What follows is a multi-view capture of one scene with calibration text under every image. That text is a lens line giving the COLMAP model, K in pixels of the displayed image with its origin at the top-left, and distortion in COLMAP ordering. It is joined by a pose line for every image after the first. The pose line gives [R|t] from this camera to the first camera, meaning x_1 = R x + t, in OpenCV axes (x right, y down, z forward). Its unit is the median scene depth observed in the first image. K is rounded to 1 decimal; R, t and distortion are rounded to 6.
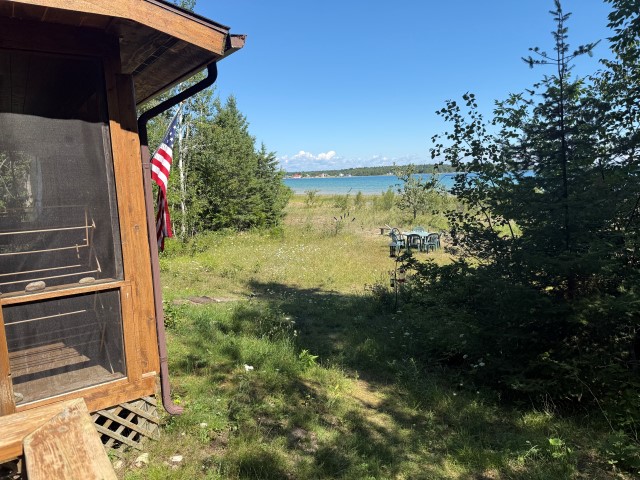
lens RADIAL K [[449.4, 0, 320.0], [0, 449.4, 240.0], [0, 0, 1]] dist [0.211575, -0.410509]
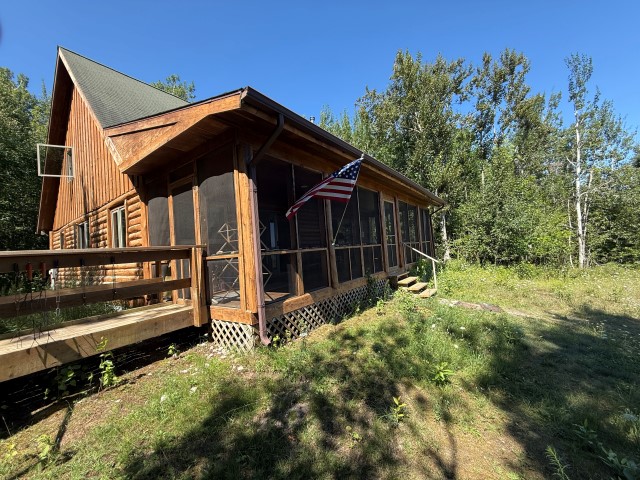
lens RADIAL K [[254.8, 0, 320.0], [0, 254.8, 240.0], [0, 0, 1]] dist [-0.001627, 0.000029]
pose [[0.356551, -0.027607, -0.933868, 0.617033], [-0.068886, 0.996066, -0.055746, 0.064103], [0.931733, 0.084207, 0.353247, 0.906777]]
